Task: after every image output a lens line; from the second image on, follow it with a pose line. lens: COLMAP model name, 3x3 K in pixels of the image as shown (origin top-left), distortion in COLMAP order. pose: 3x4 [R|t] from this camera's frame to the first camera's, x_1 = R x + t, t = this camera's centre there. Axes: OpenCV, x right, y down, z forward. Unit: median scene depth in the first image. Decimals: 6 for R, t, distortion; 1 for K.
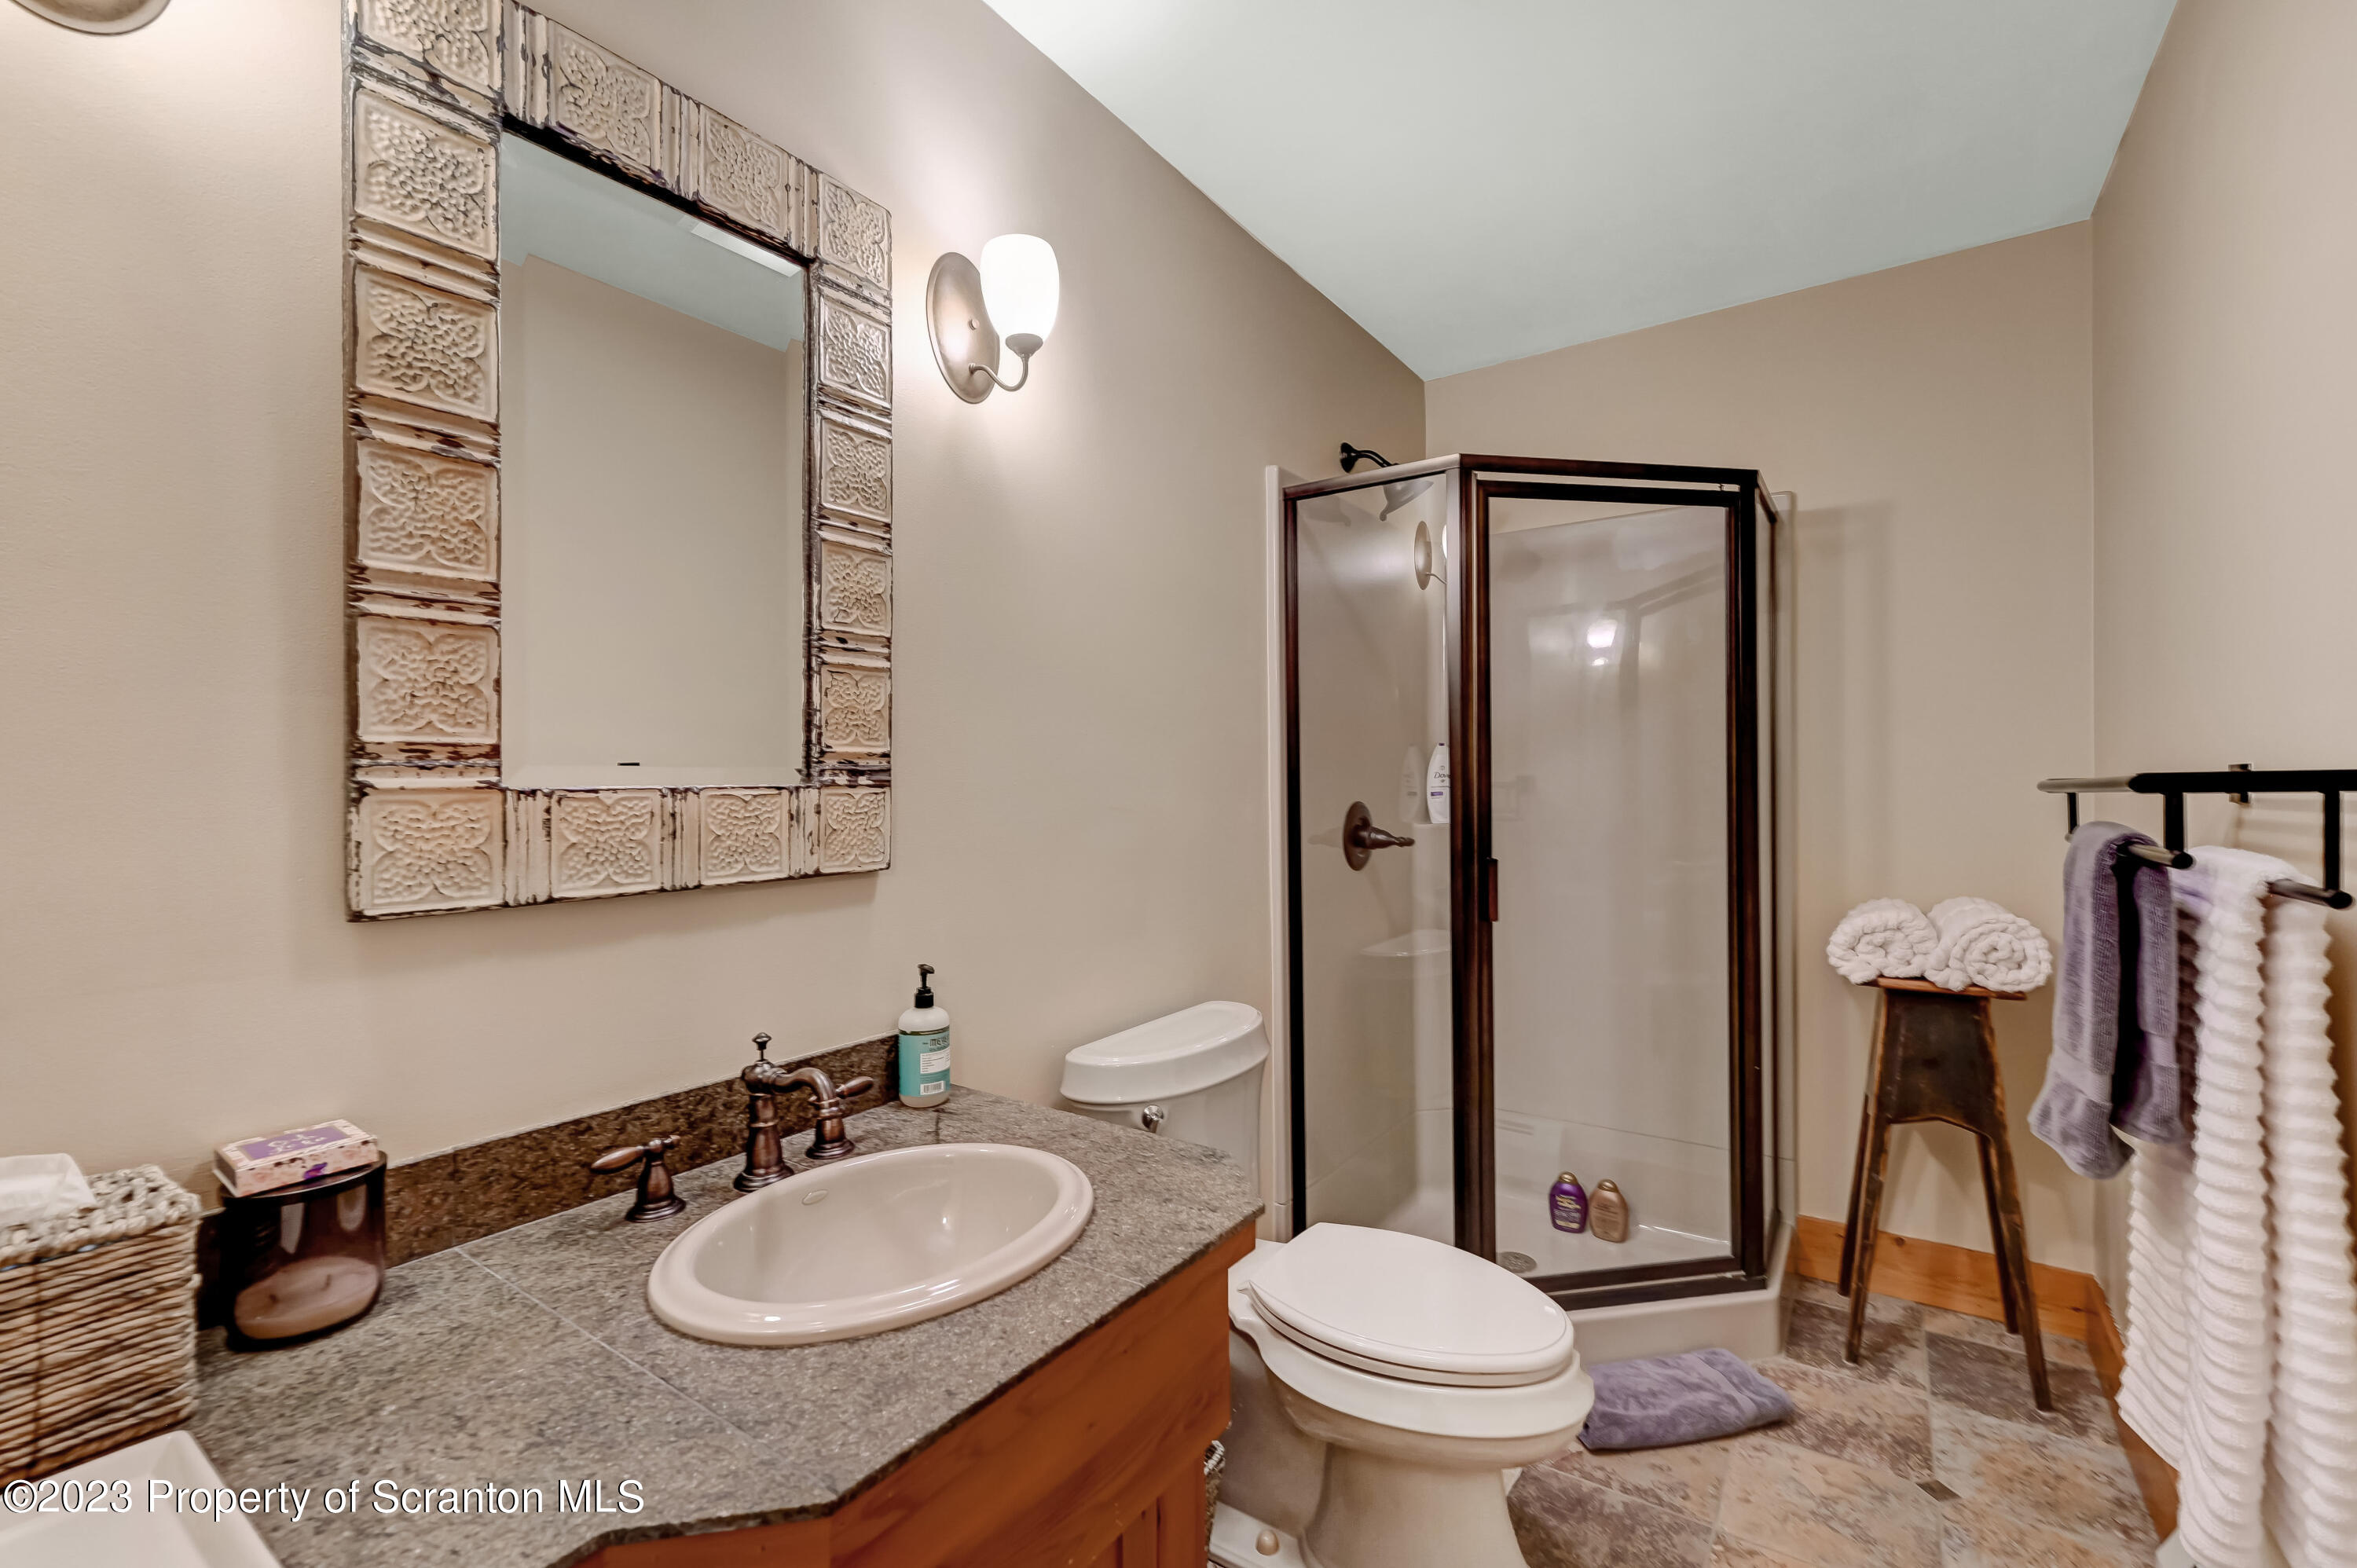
lens RADIAL K [[960.1, 0, 1174.9], [0, 960.1, 790.3], [0, 0, 1]] dist [-0.008591, 0.000767]
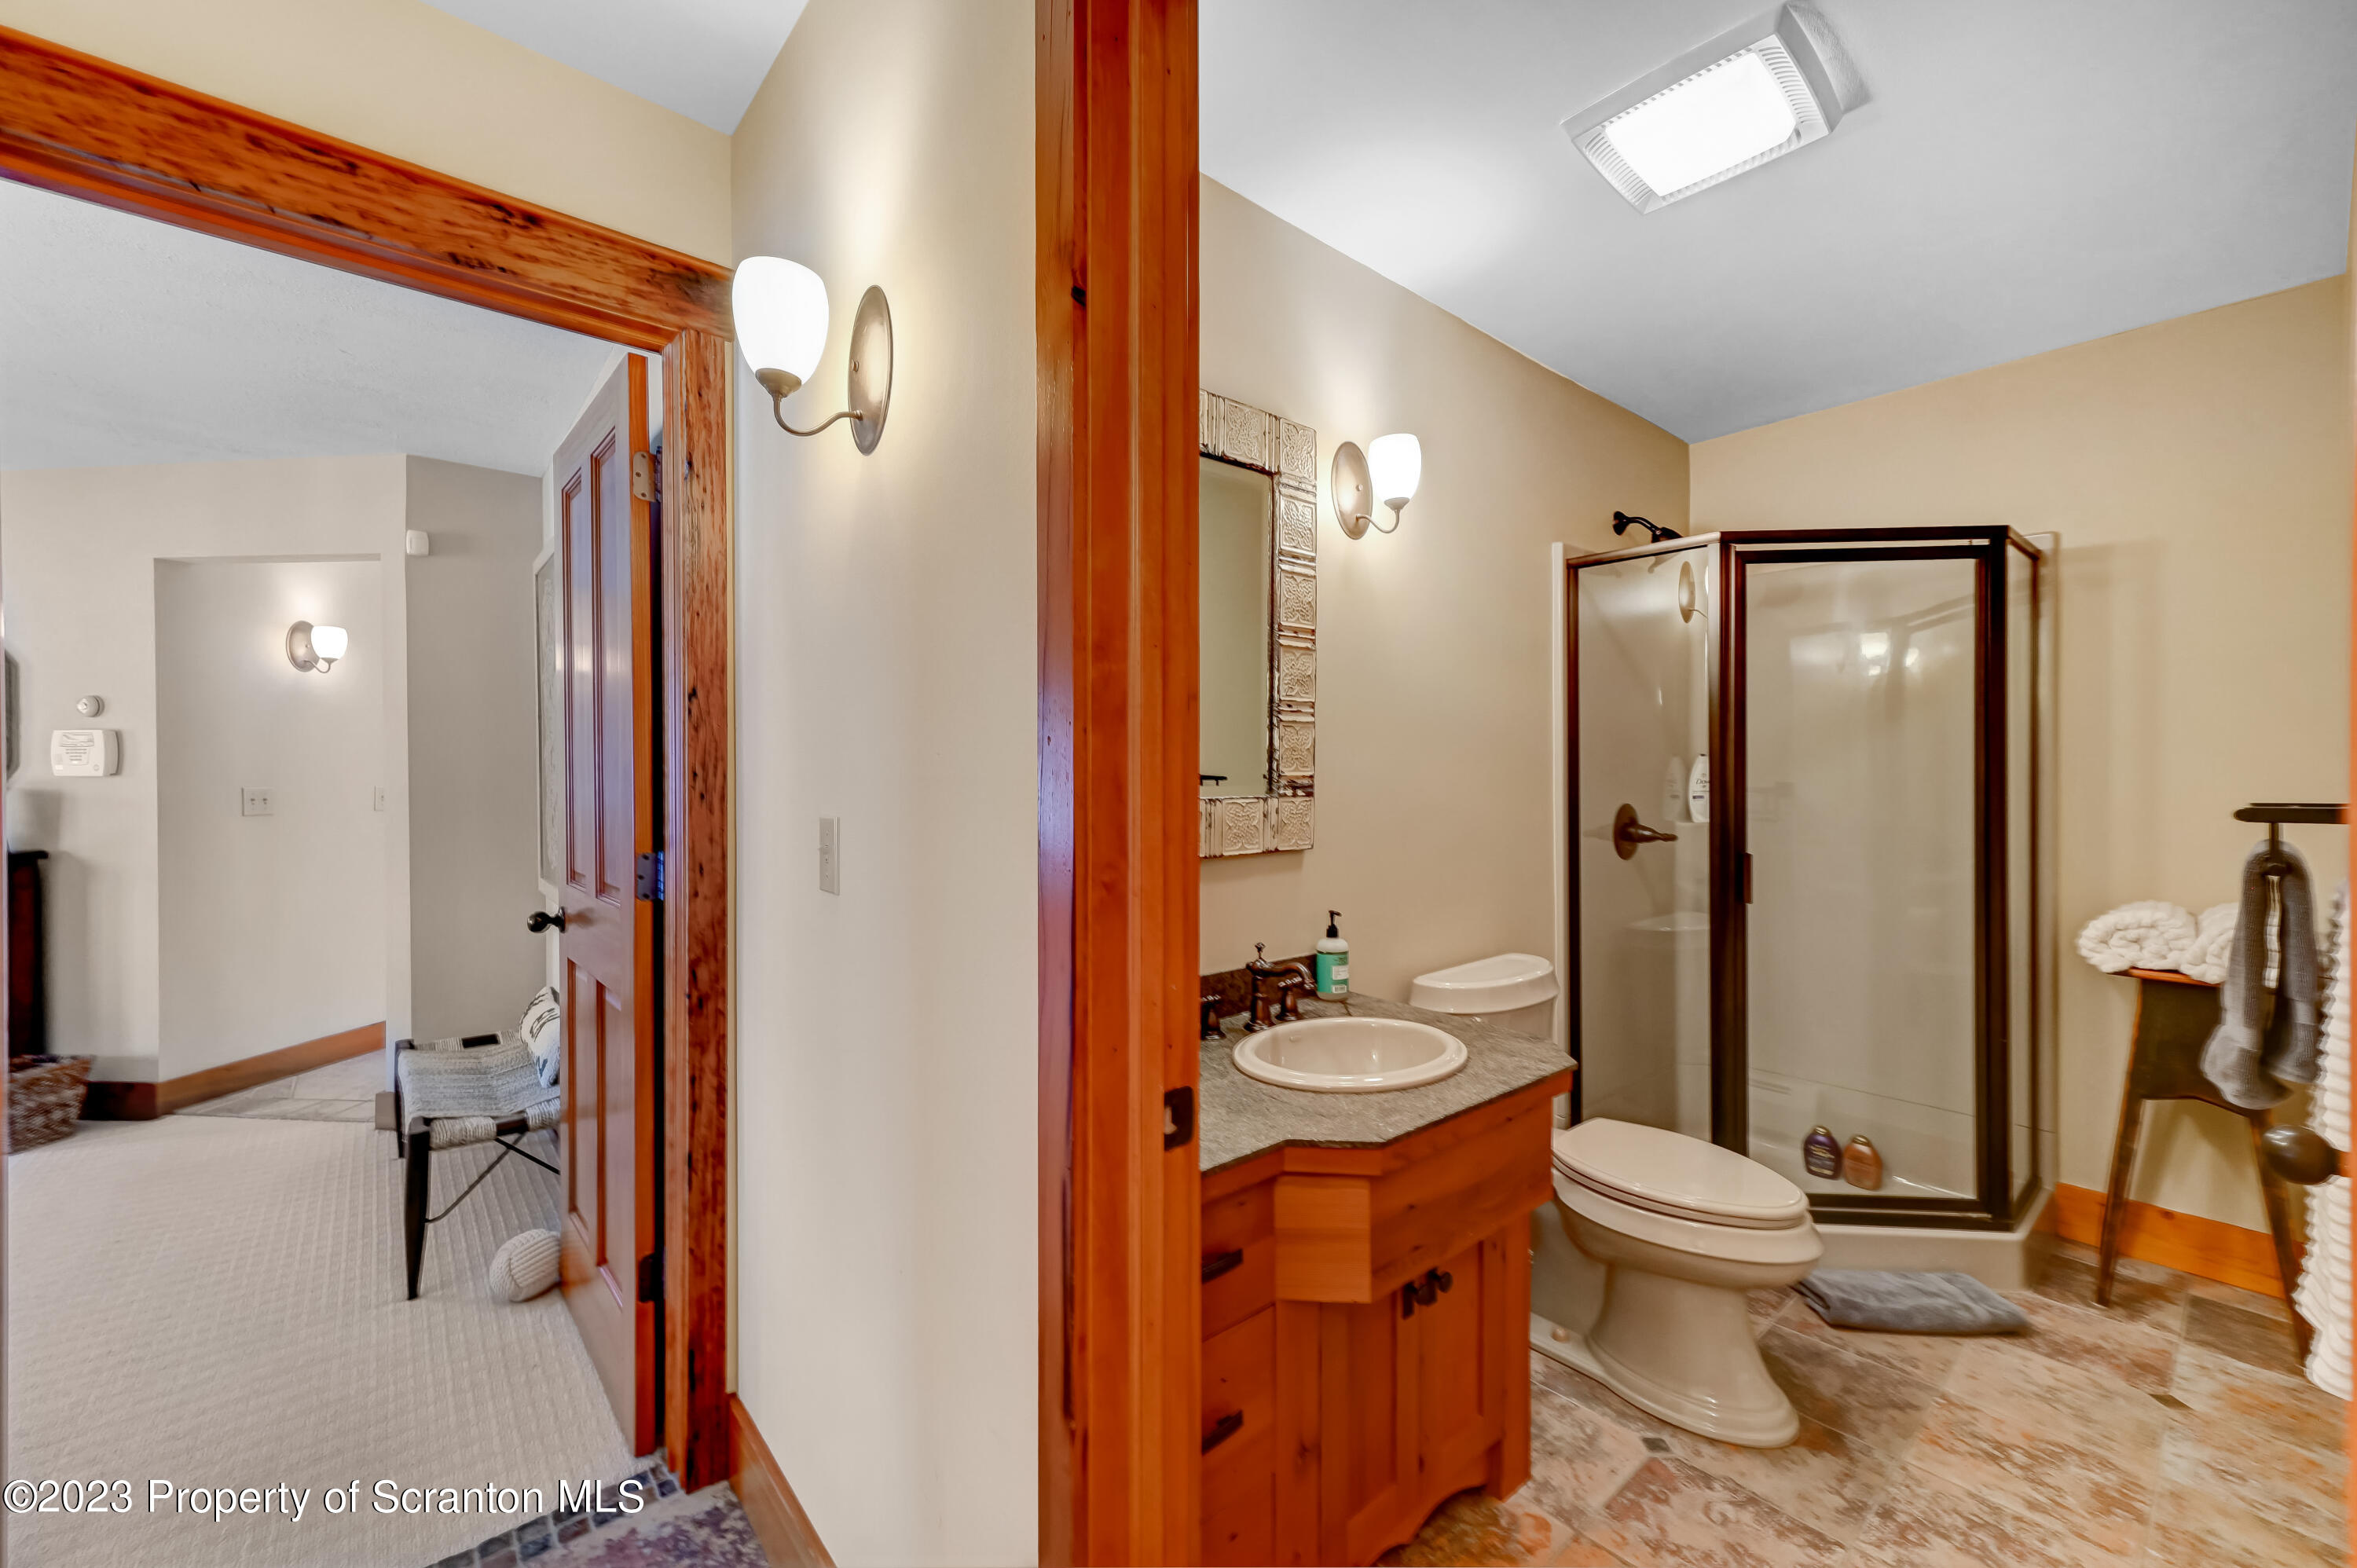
lens RADIAL K [[963.9, 0, 1154.0], [0, 963.9, 769.6], [0, 0, 1]] dist [0.000588, 0.002989]
pose [[0.969349, 0.008241, -0.245551, -0.117896], [-0.008879, 0.999959, -0.001493, -0.031121], [0.245529, 0.003627, 0.969383, -0.438436]]
